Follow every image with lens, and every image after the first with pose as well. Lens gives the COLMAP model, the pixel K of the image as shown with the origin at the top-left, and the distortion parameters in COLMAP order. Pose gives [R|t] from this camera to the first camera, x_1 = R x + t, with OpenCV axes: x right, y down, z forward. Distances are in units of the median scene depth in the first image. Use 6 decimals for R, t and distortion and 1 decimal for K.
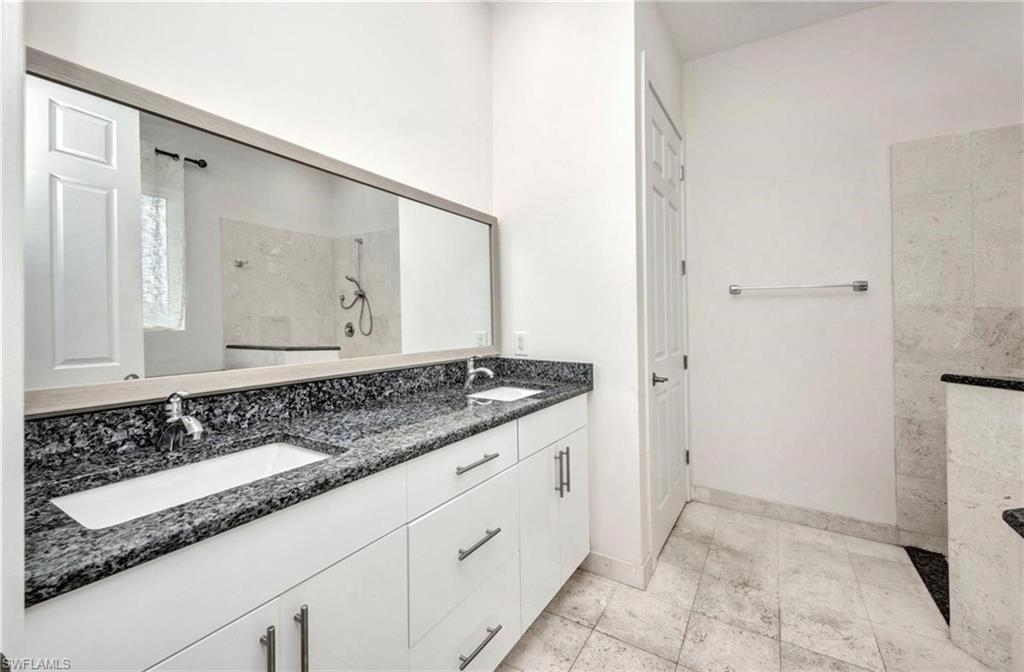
lens RADIAL K [[417.3, 0, 528.0], [0, 417.3, 324.8], [0, 0, 1]] dist [0.012473, -0.000370]
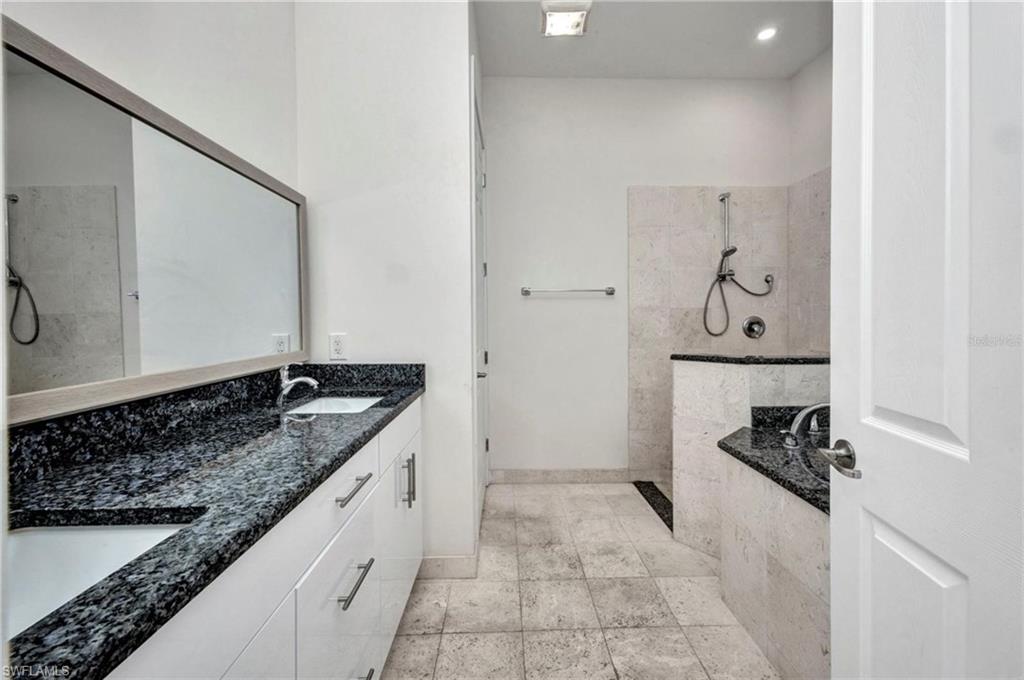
lens RADIAL K [[414.1, 0, 515.9], [0, 414.1, 330.5], [0, 0, 1]] dist [0.021519, -0.008098]
pose [[0.848436, -0.022929, 0.528801, -0.185718], [0.015349, 0.999707, 0.018719, 0.001398], [-0.529075, -0.007765, 0.848539, 0.079532]]
